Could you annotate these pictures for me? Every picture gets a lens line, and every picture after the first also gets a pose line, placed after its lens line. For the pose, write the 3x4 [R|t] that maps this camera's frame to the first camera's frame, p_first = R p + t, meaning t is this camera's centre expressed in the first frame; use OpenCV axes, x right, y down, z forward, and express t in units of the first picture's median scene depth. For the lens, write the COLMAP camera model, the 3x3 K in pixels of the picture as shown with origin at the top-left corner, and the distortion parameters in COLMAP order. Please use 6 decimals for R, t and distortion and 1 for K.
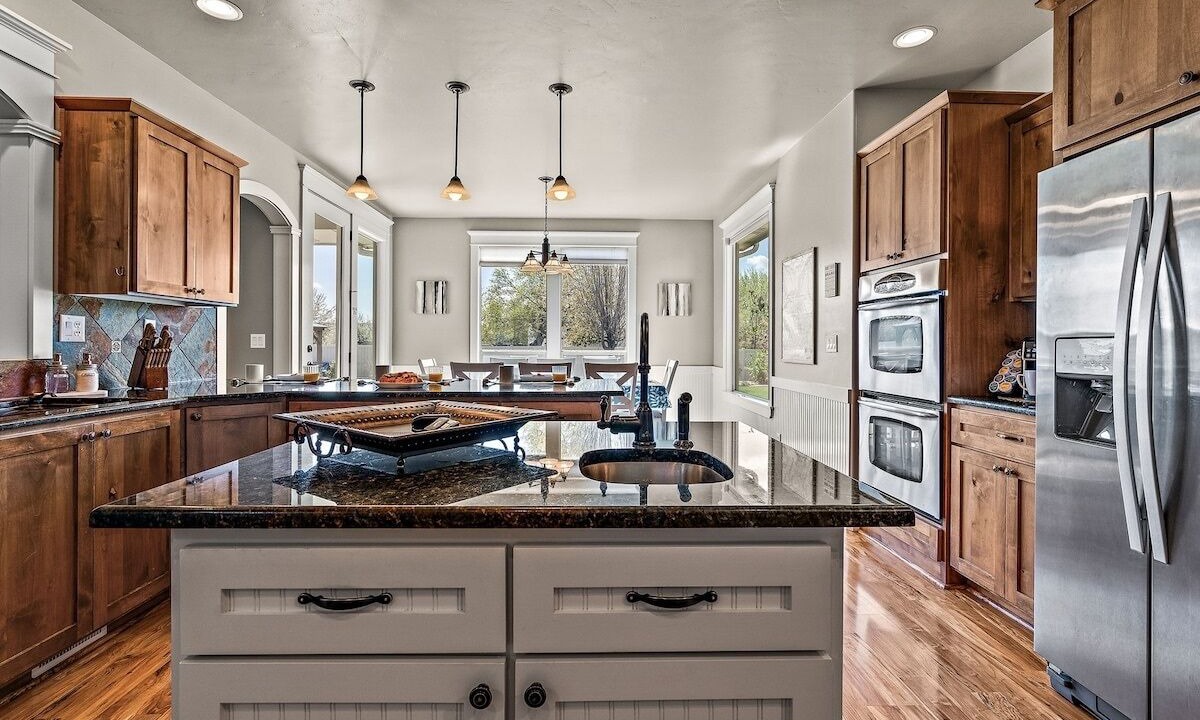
lens RADIAL K [[553.4, 0, 597.2], [0, 553.4, 347.1], [0, 0, 1]] dist [-0.001601, -0.000717]
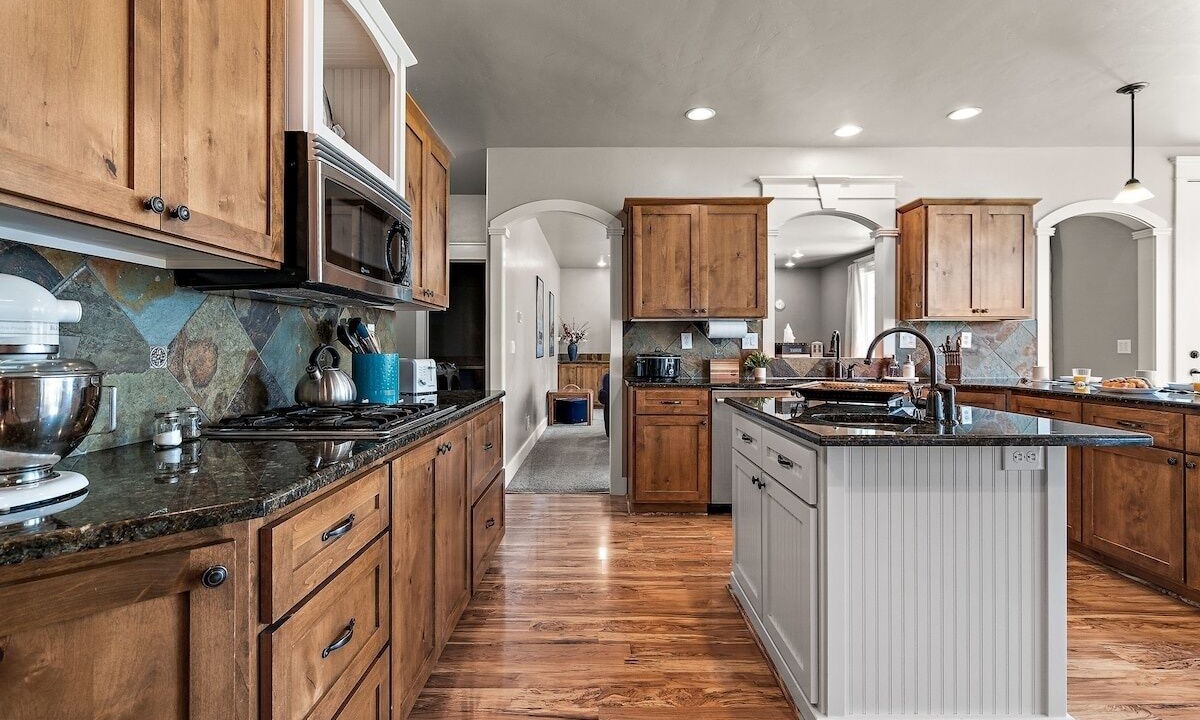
lens RADIAL K [[553.4, 0, 597.2], [0, 553.4, 347.1], [0, 0, 1]] dist [-0.001601, -0.000717]
pose [[-0.026148, -0.004061, -0.999650, 0.792120], [-0.006356, 0.999972, -0.003896, 0.000559], [0.999638, 0.006252, -0.026173, 0.094694]]
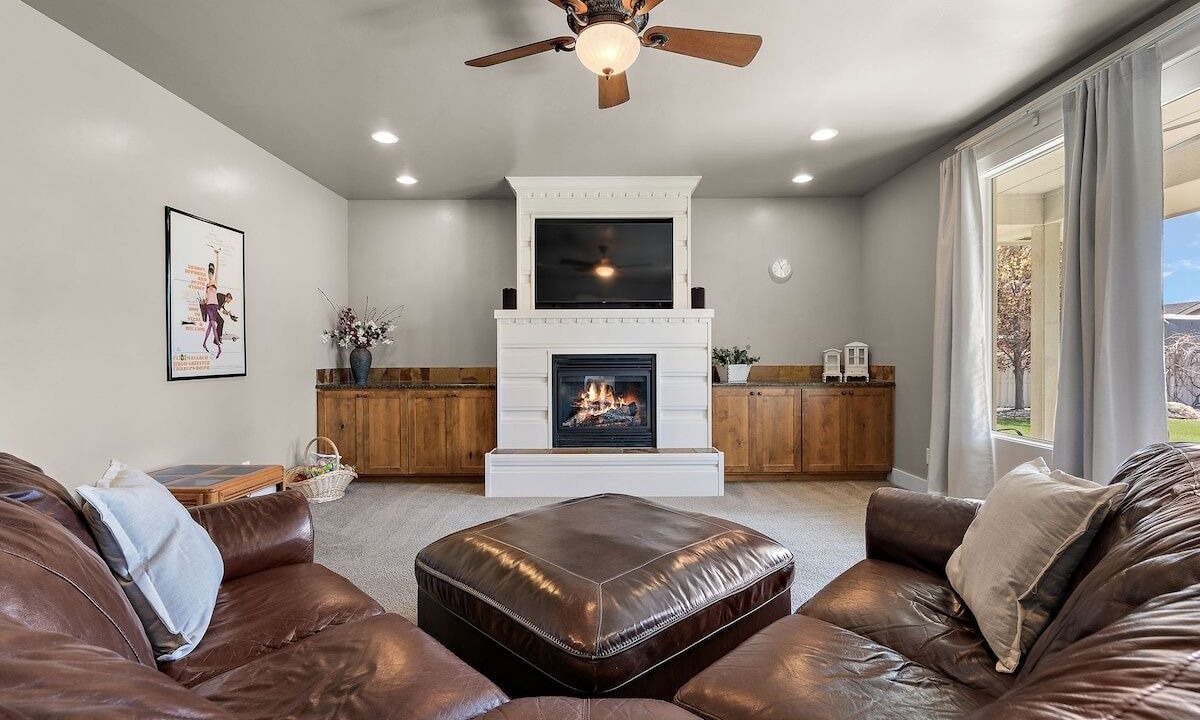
lens RADIAL K [[553.4, 0, 597.2], [0, 553.4, 347.1], [0, 0, 1]] dist [-0.001601, -0.000717]
pose [[-0.031361, -0.022171, -0.999262, -1.439011], [-0.003863, 0.999749, -0.022060, -0.001127], [0.999501, 0.003168, -0.031439, 0.766312]]
